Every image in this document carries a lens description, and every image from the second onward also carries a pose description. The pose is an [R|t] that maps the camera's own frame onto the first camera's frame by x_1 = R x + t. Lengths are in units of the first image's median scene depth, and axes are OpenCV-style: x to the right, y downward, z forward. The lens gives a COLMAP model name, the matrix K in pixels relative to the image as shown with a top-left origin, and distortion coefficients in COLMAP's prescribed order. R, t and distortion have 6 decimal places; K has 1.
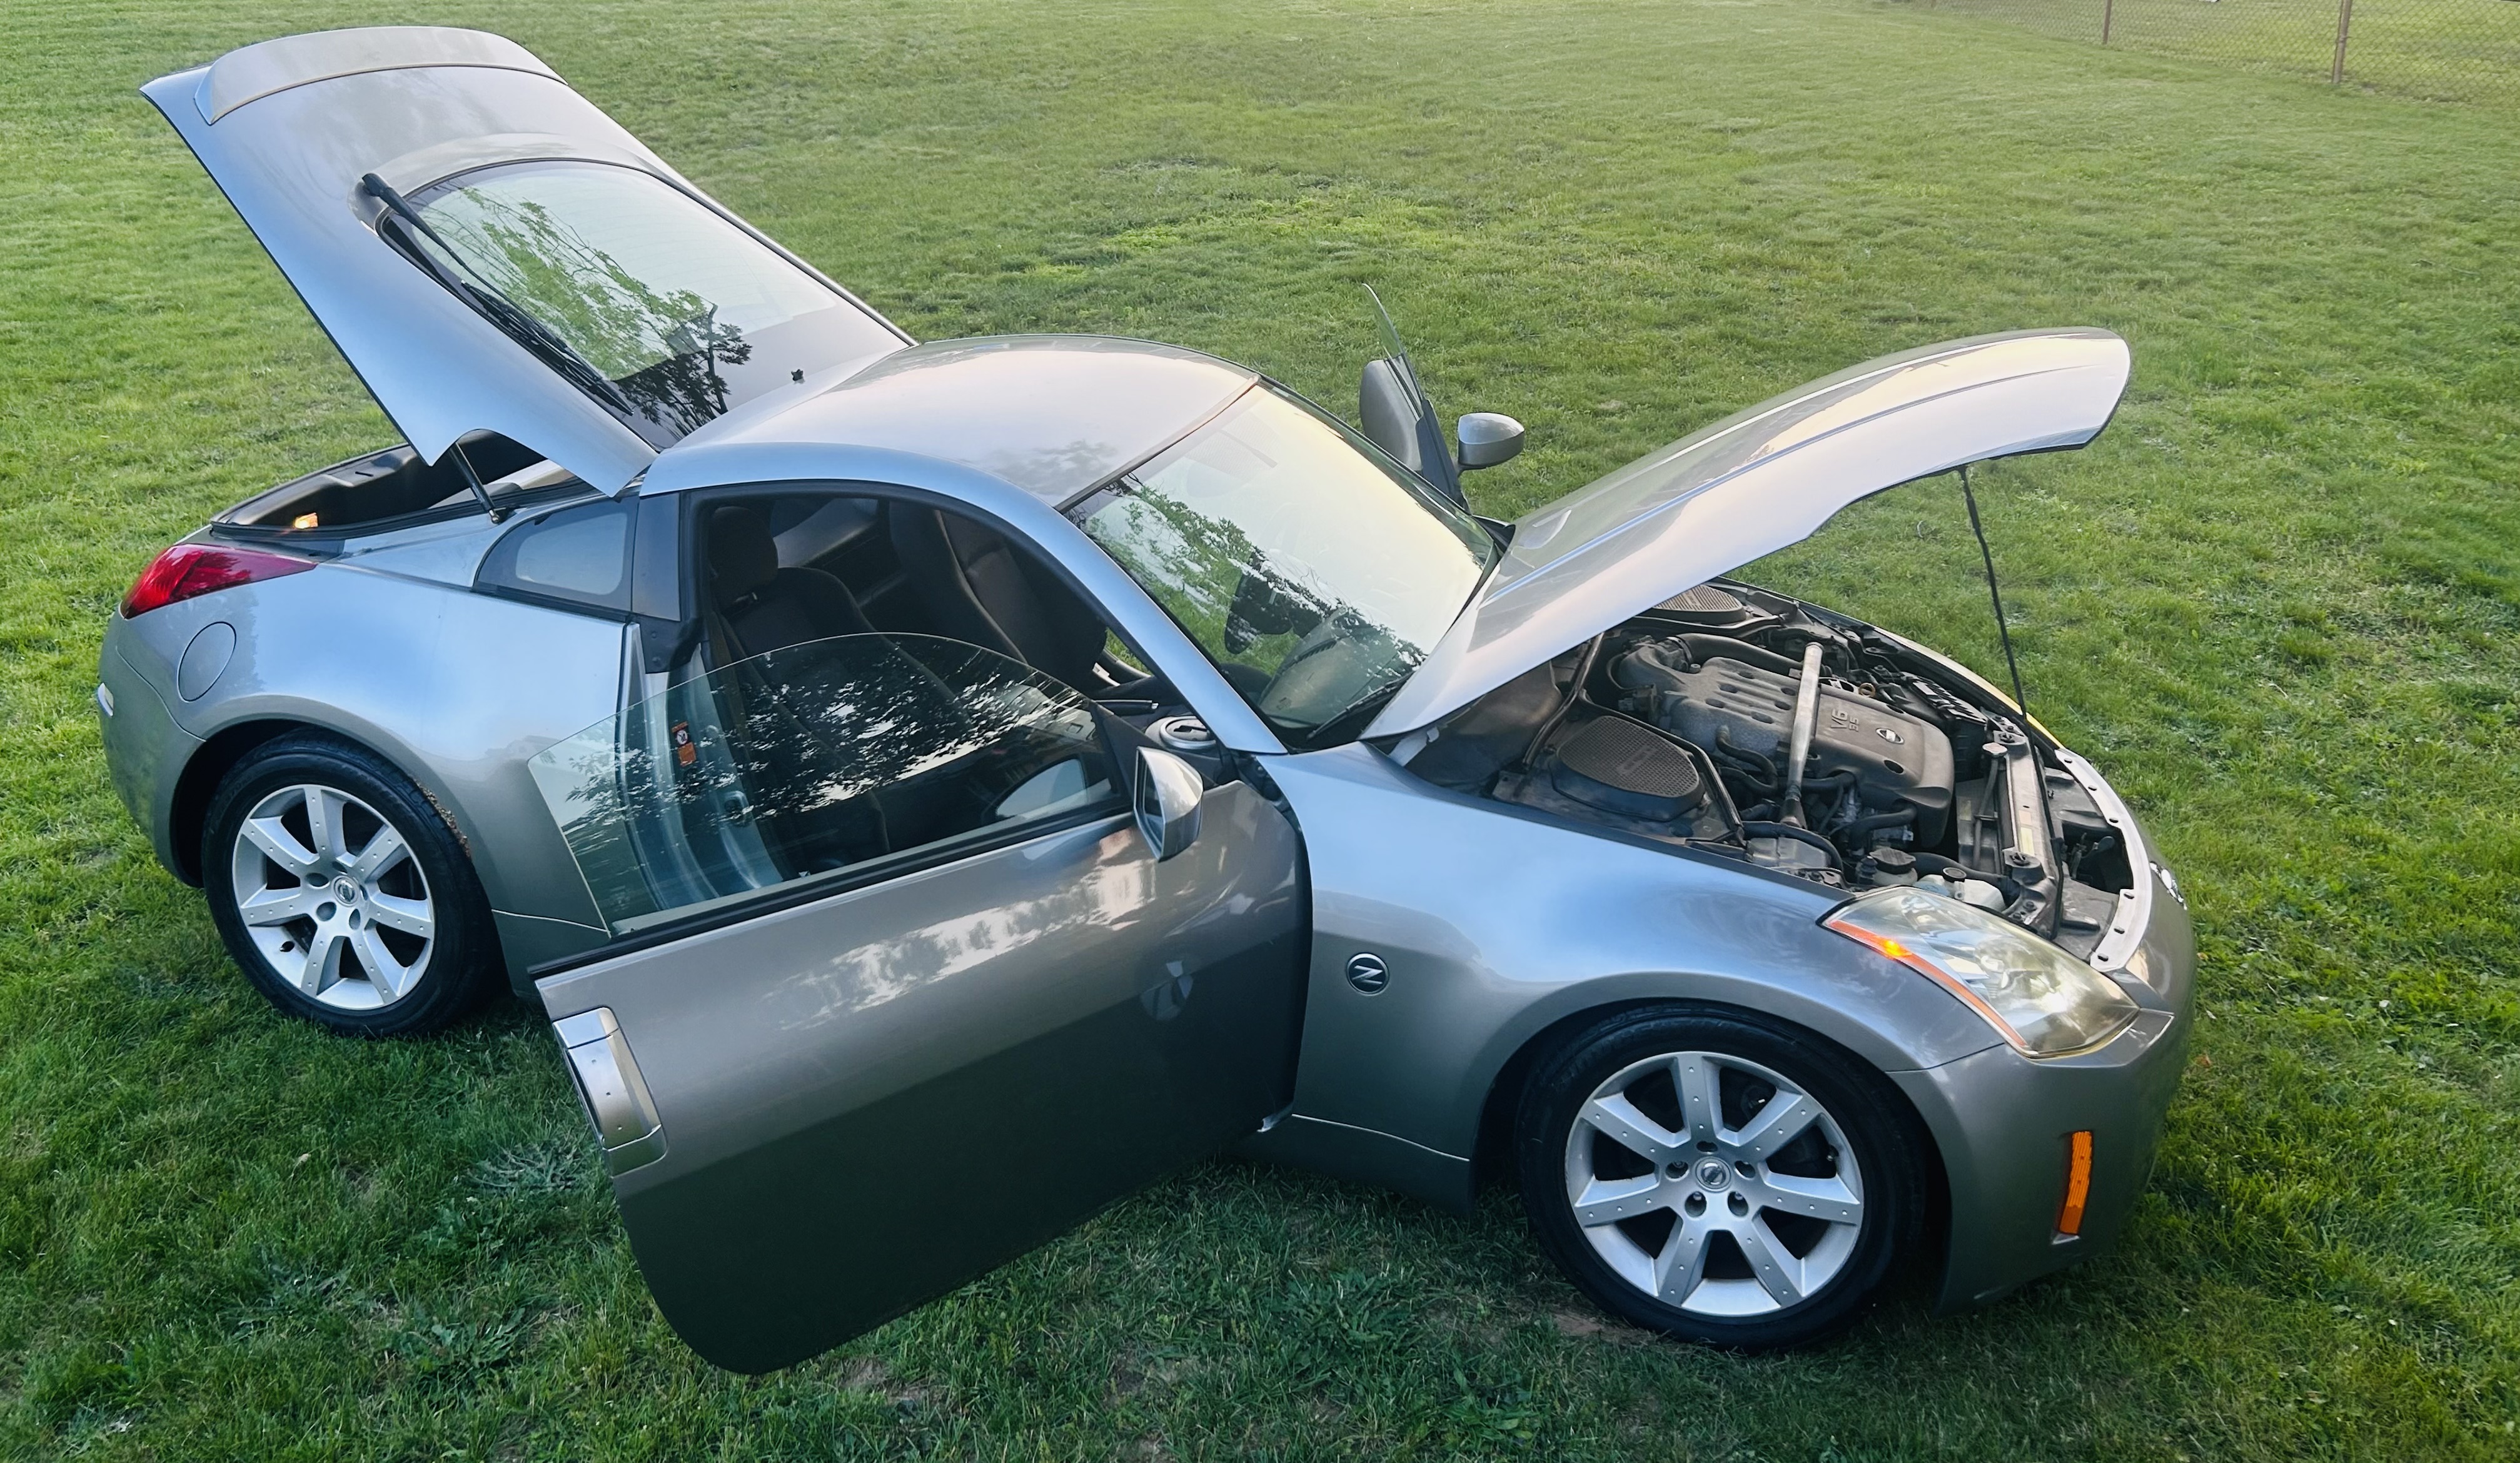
lens RADIAL K [[1935.0, 0, 1211.5], [0, 1935.0, 567.0], [0, 0, 1]] dist [0.160790, -0.398609]
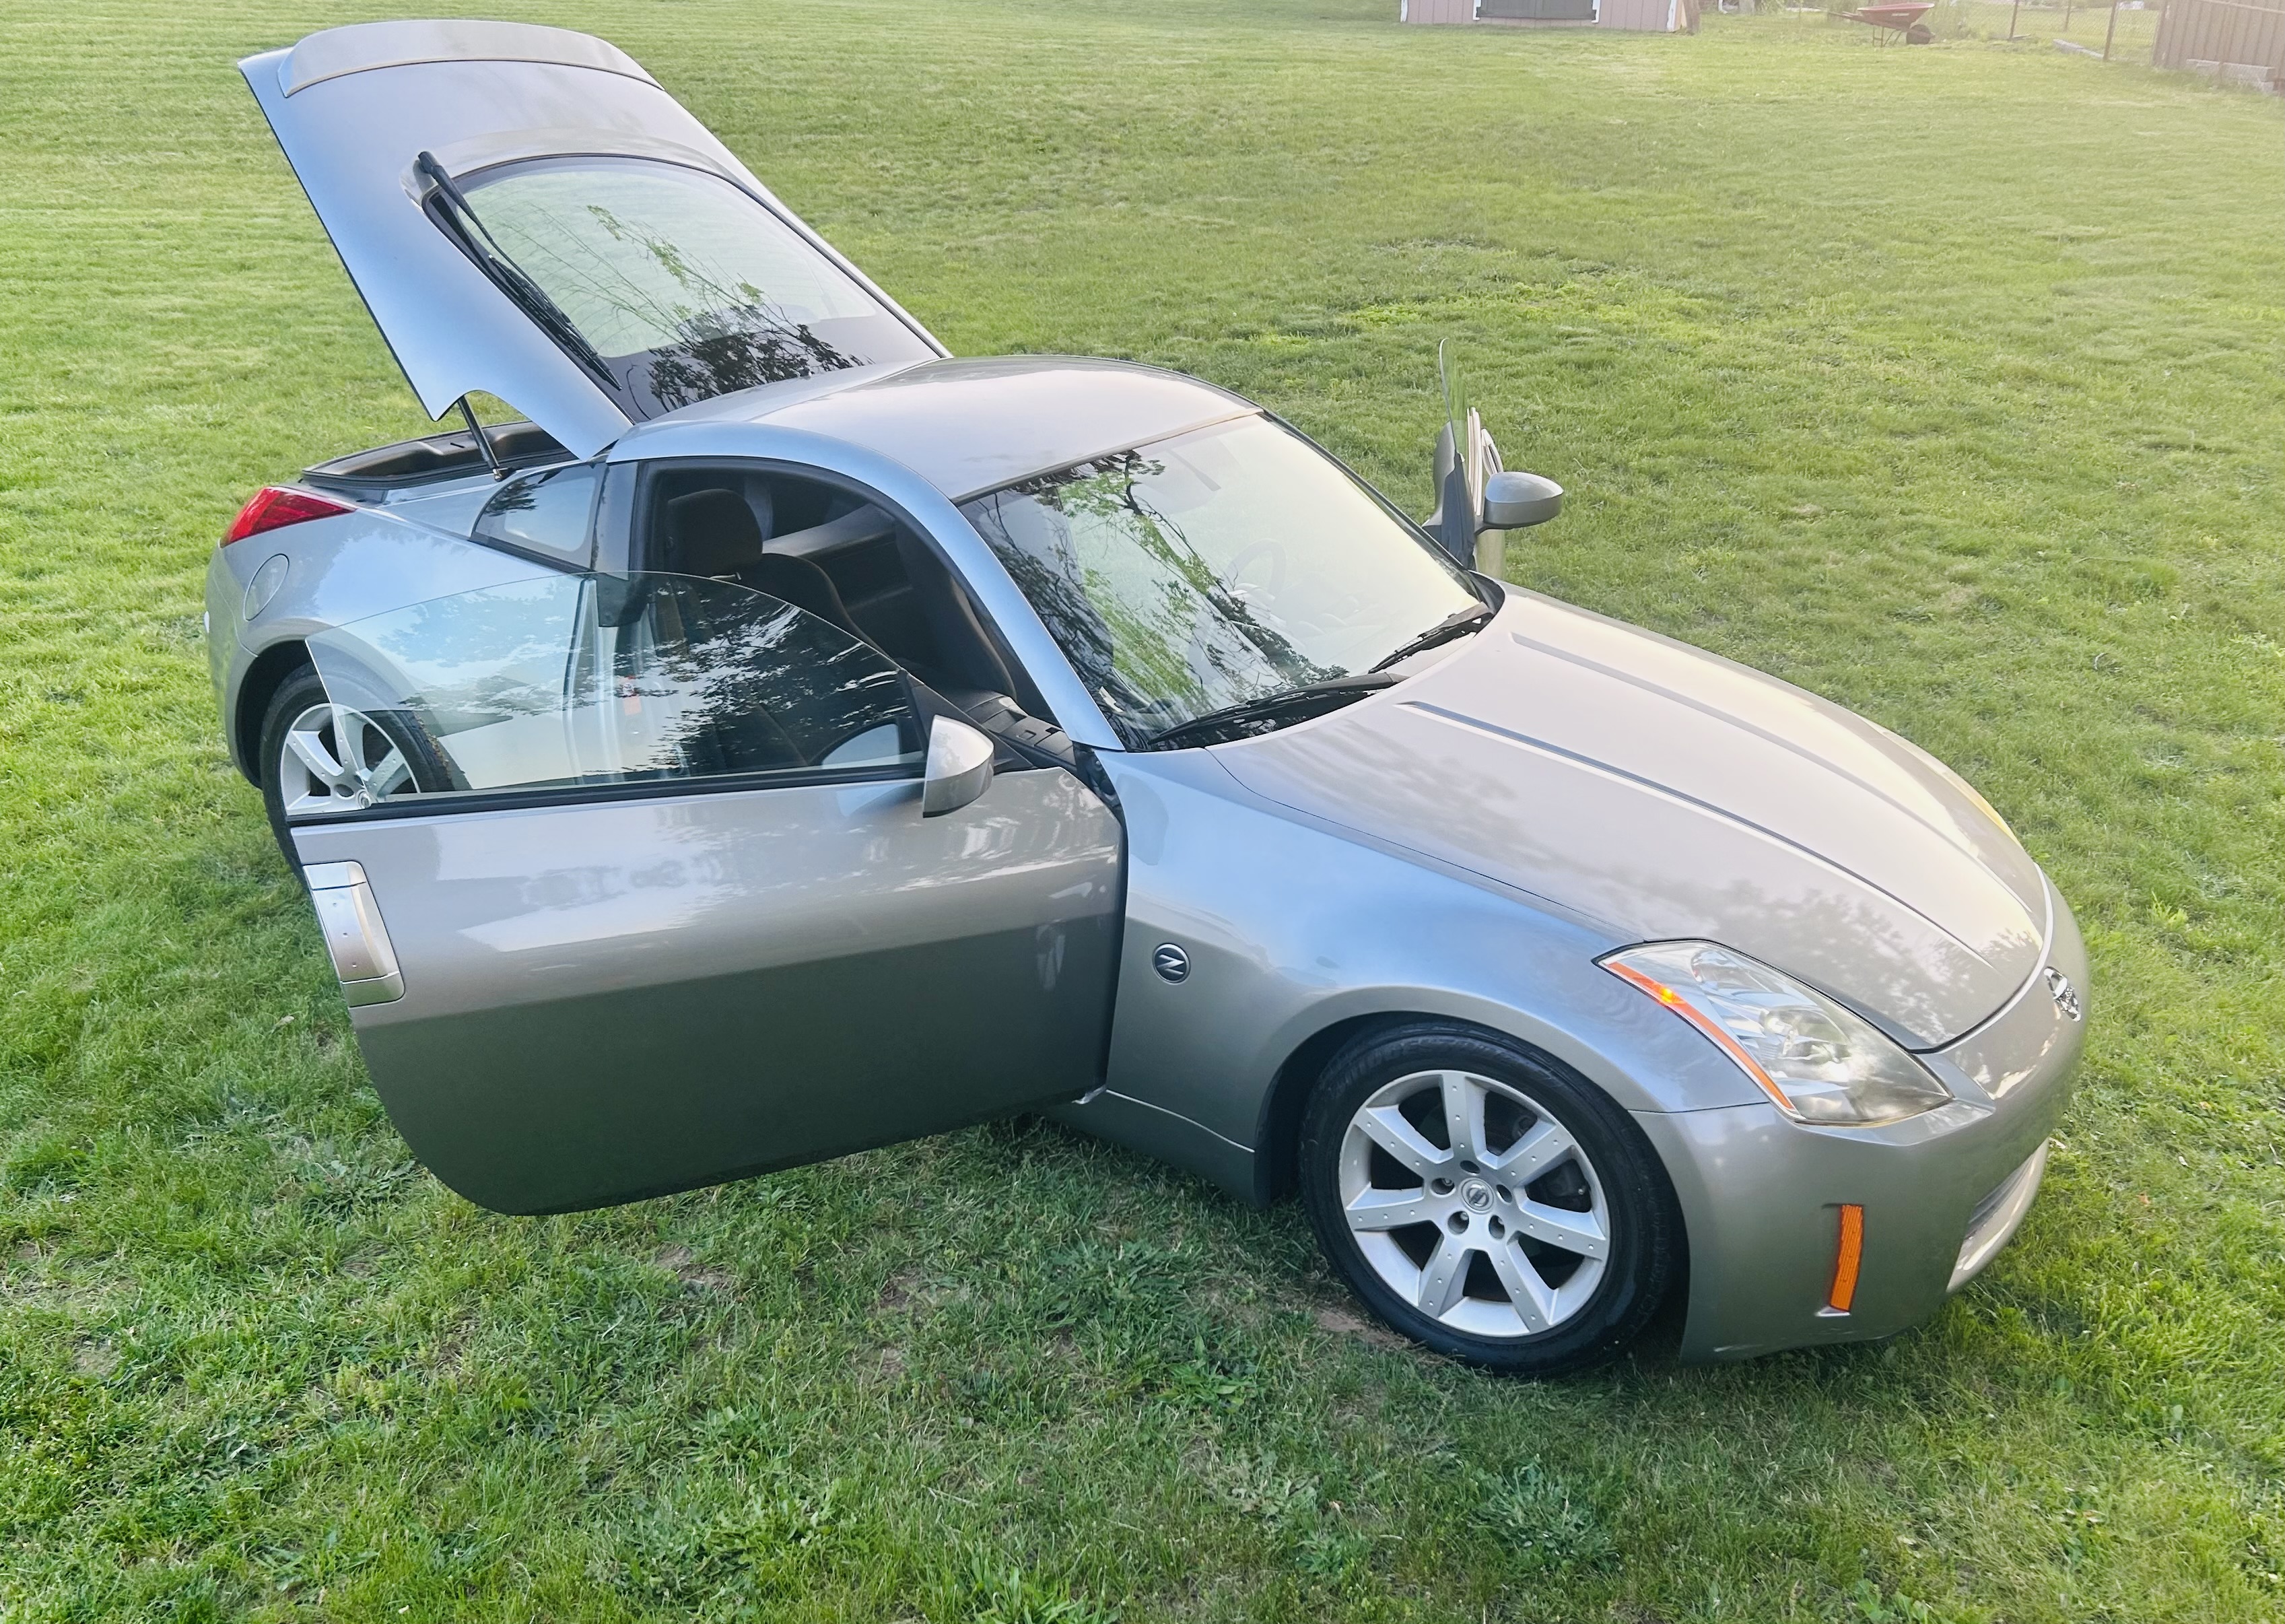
lens RADIAL K [[1949.8, 0, 1151.6], [0, 1949.8, 806.1], [0, 0, 1]] dist [0.116087, -0.209050]
pose [[0.975725, 0.107821, -0.190620, 0.079736], [-0.094632, 0.992529, 0.077015, 0.013826], [0.197499, -0.057106, 0.978638, -0.006075]]
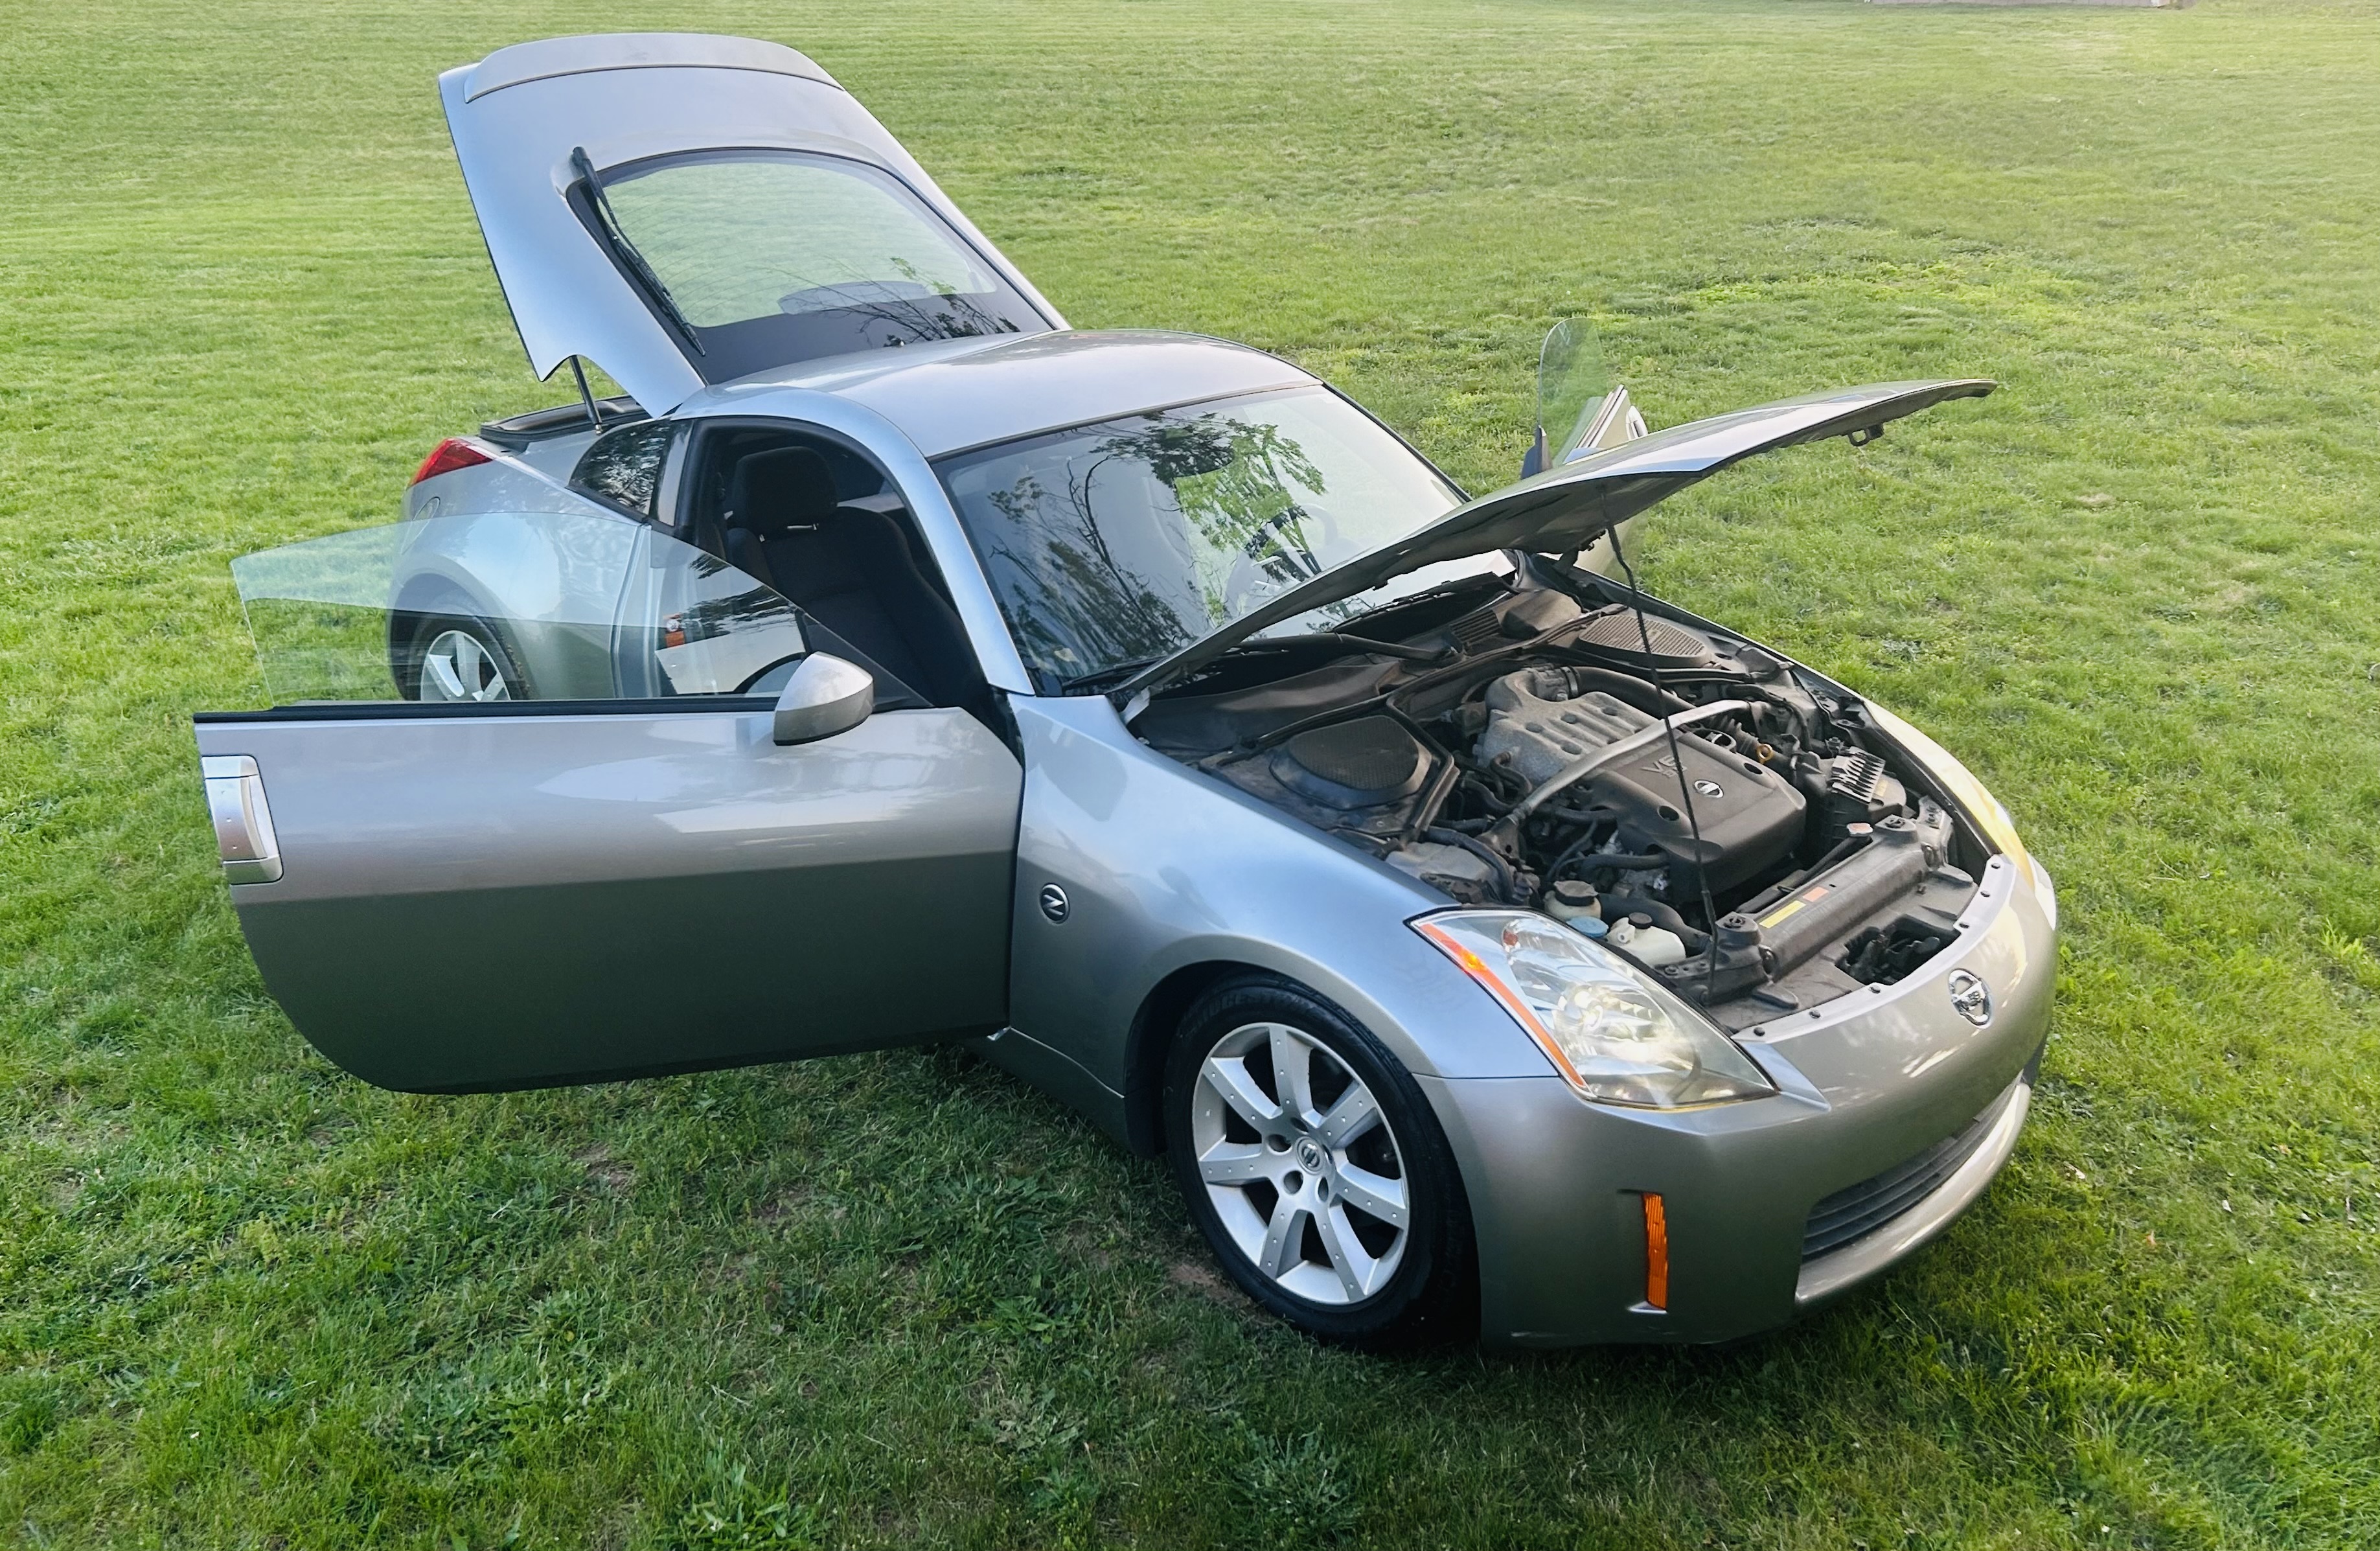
lens RADIAL K [[1988.4, 0, 1255.5], [0, 1988.4, 609.7], [0, 0, 1]] dist [0.087932, -0.136659]
pose [[0.916097, 0.125006, -0.380972, 0.178786], [-0.130714, 0.991359, 0.010972, 0.006292], [0.379052, 0.039747, 0.924521, 0.005674]]
